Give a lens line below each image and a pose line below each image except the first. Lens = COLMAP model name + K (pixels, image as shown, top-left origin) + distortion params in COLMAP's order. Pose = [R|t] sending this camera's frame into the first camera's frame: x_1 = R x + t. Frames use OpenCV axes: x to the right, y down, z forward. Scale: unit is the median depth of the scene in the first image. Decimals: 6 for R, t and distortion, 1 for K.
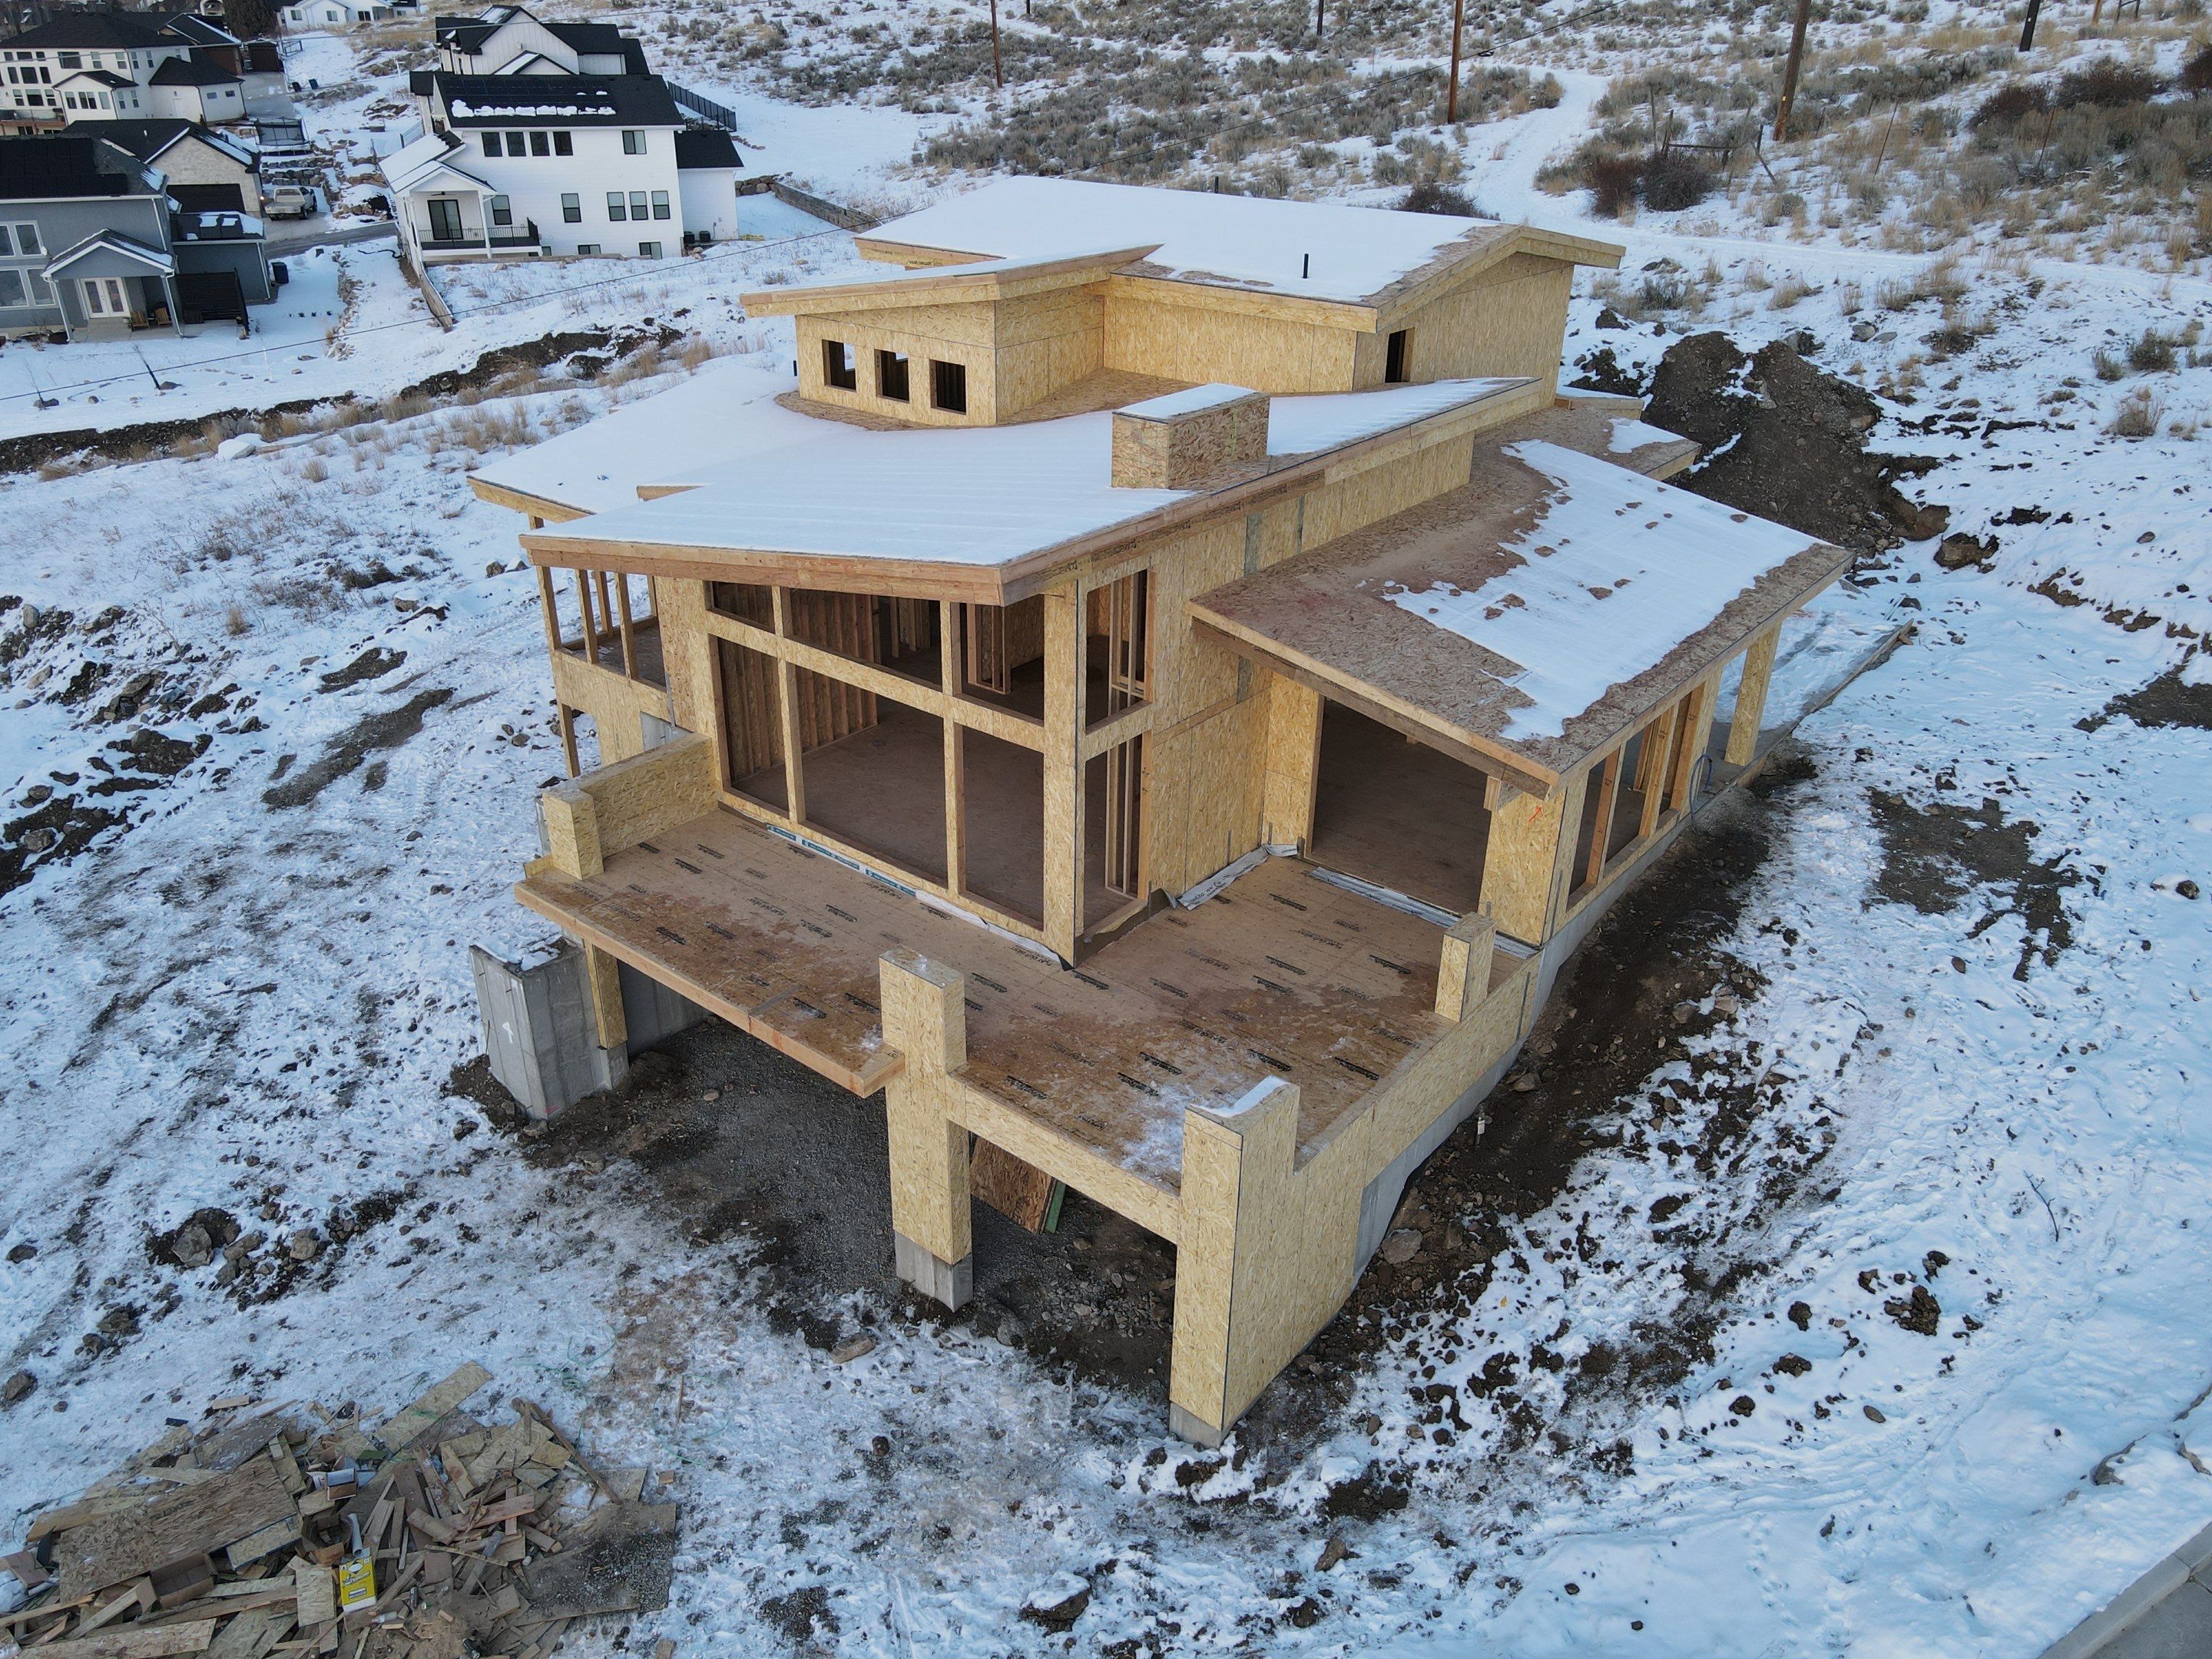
lens RADIAL K [[1616.7, 0, 1078.1], [0, 1616.7, 824.6], [0, 0, 1]] dist [0.014641, -0.000044]
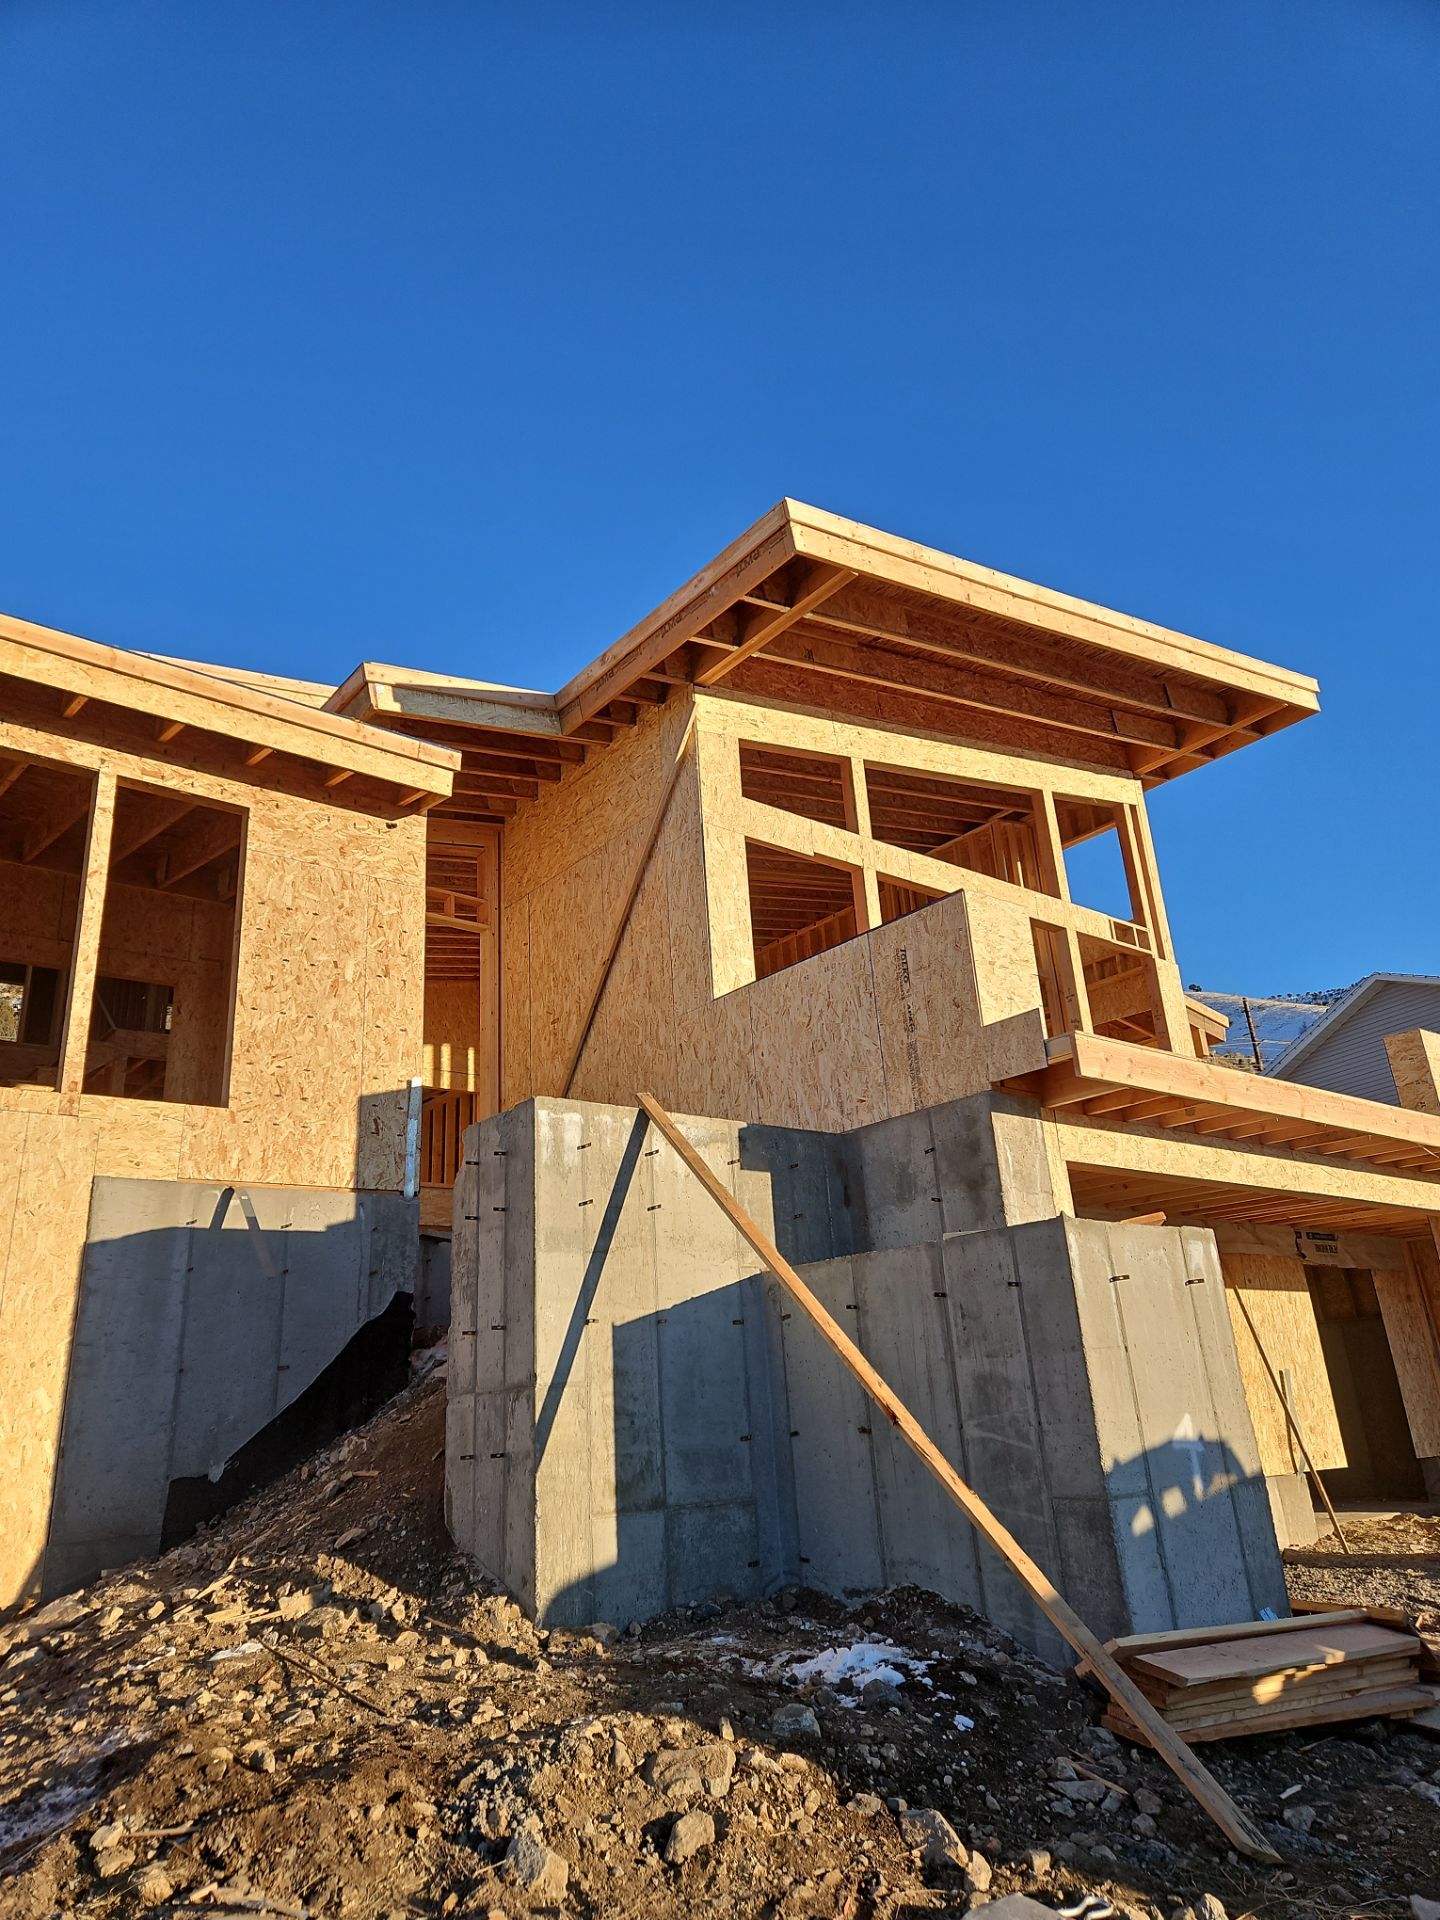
lens RADIAL K [[1276.1, 0, 705.5], [0, 1276.1, 960.8], [0, 0, 1]] dist [0.064297, -0.003283]
pose [[0.200586, 0.315515, 0.927478, -0.757548], [0.495381, 0.784101, -0.373876, 0.110731], [-0.845200, 0.534450, 0.000980, 1.165841]]
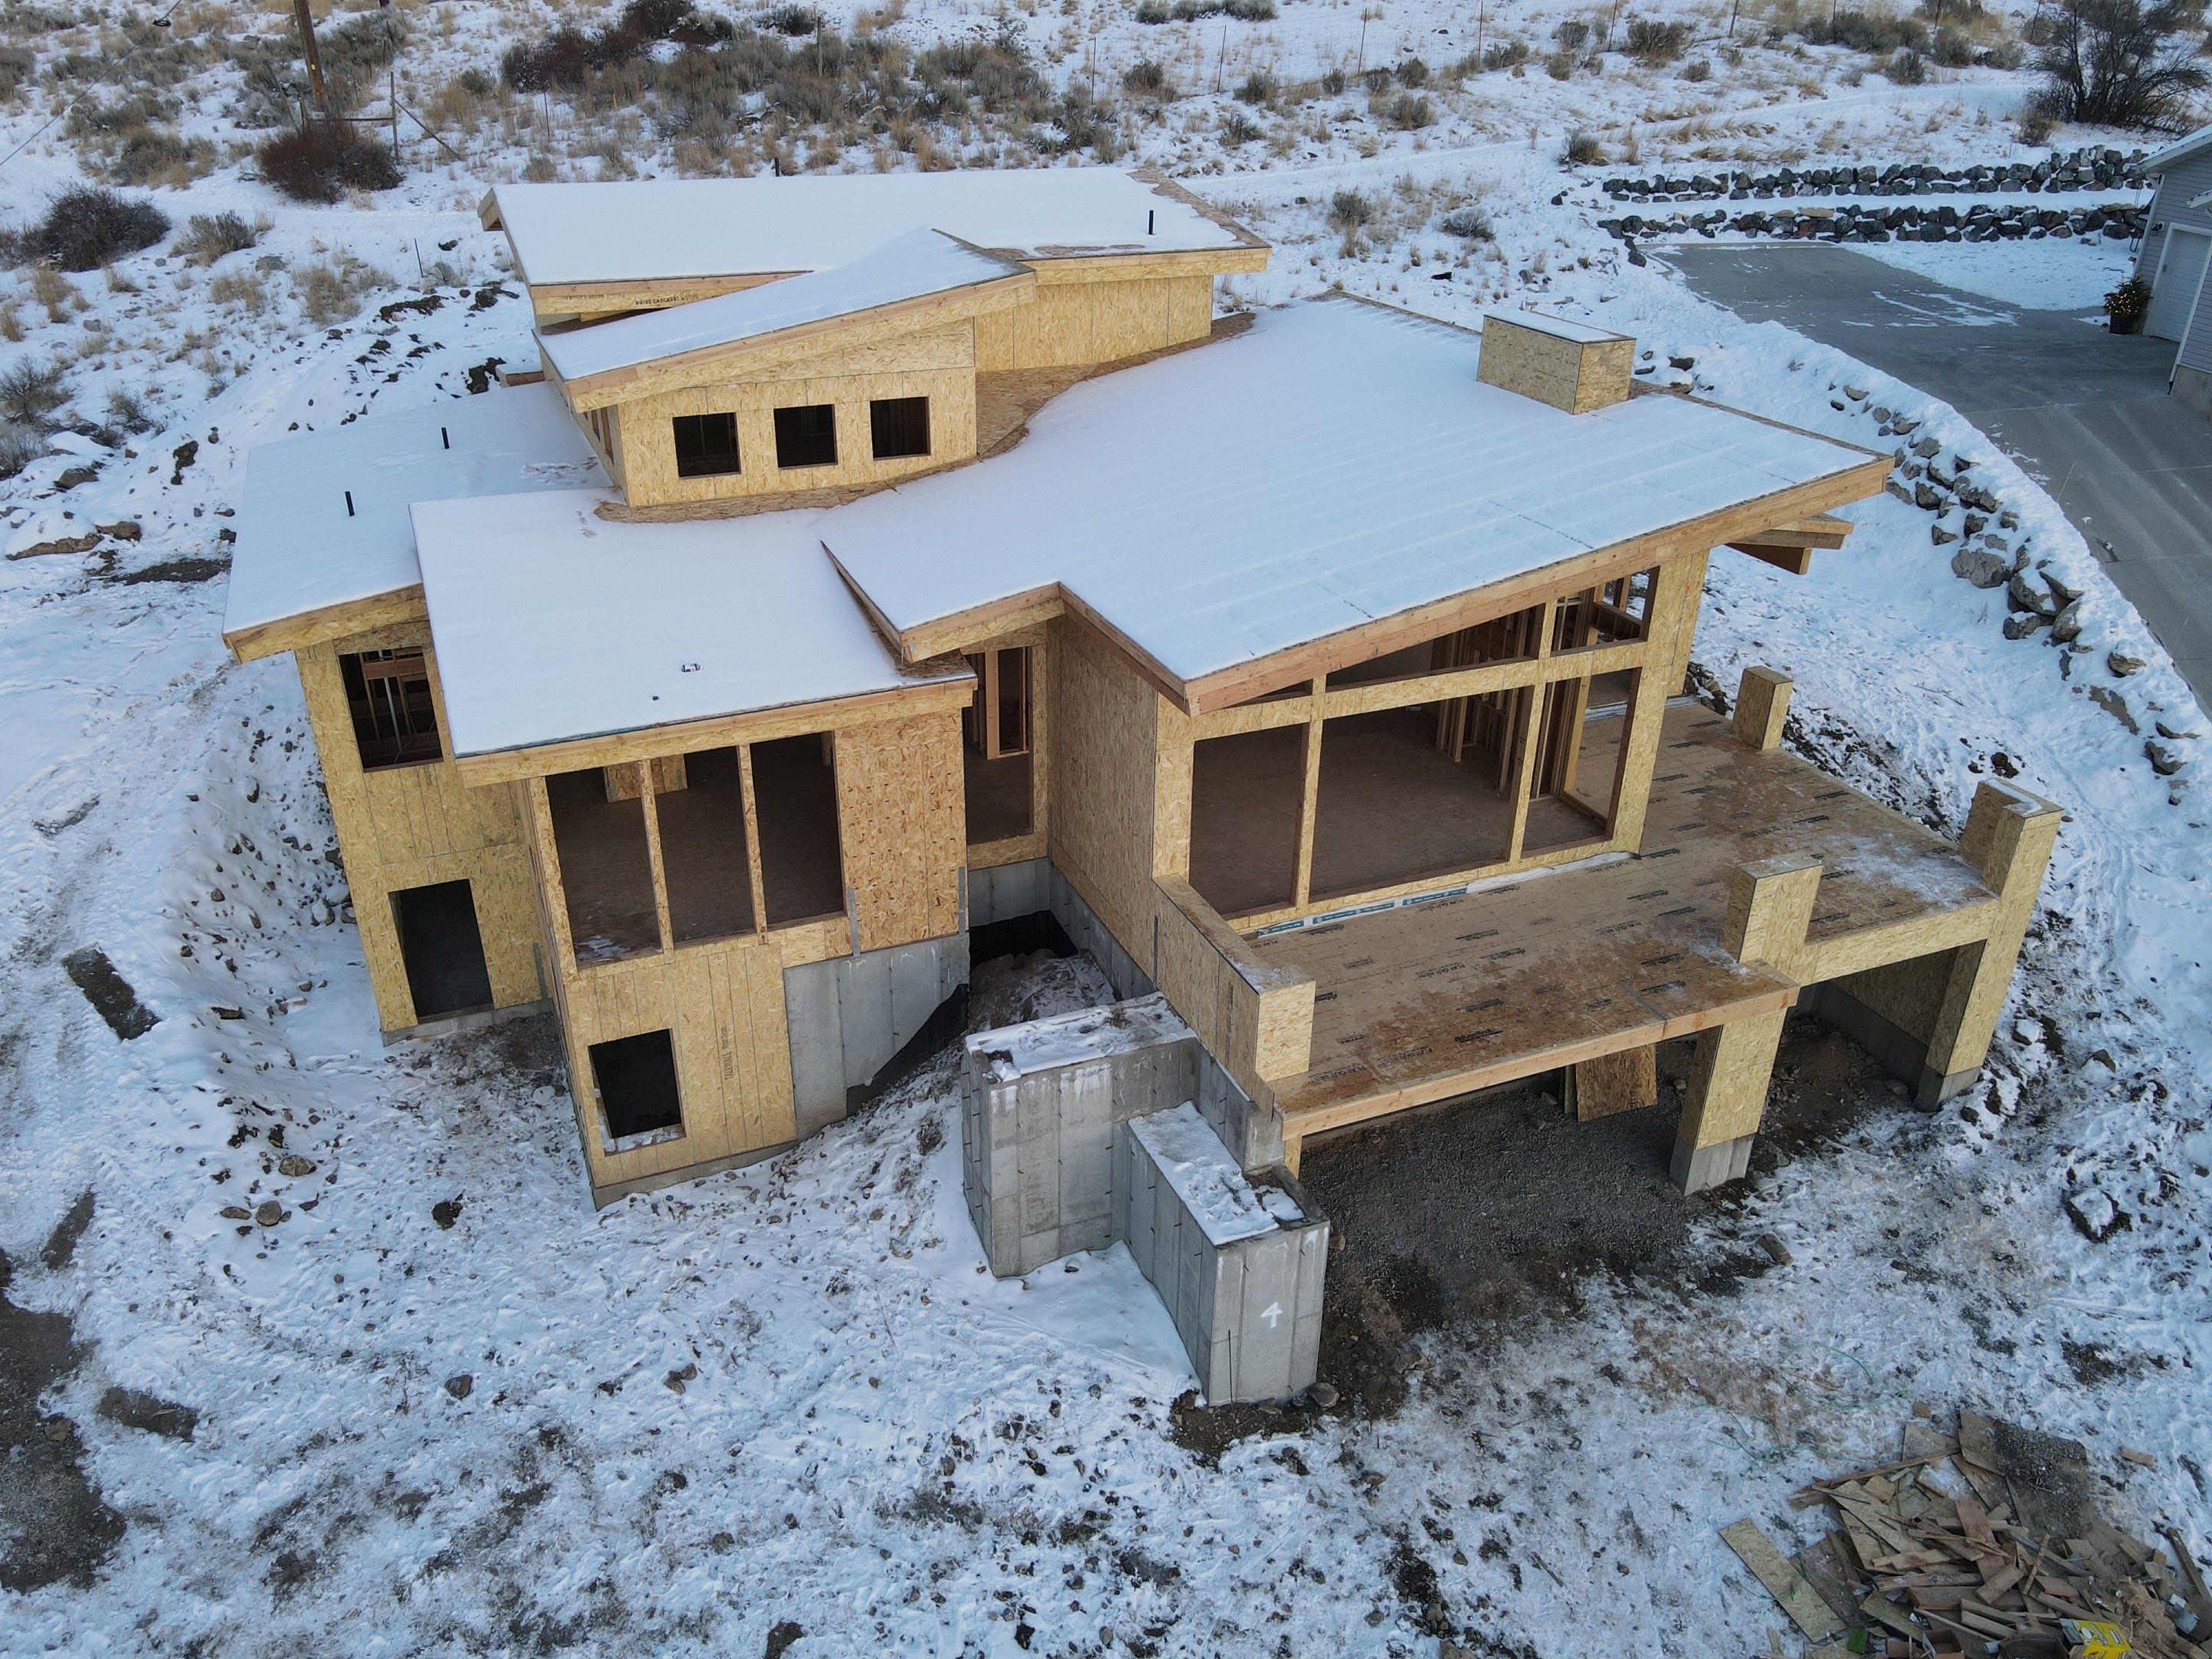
lens RADIAL K [[1616.7, 0, 1078.1], [0, 1616.7, 824.6], [0, 0, 1]] dist [0.014641, -0.000044]
pose [[0.472074, -0.411951, 0.779386, -1.008366], [0.399735, 0.888015, 0.227248, -0.323253], [-0.785721, 0.204270, 0.583880, 0.655259]]
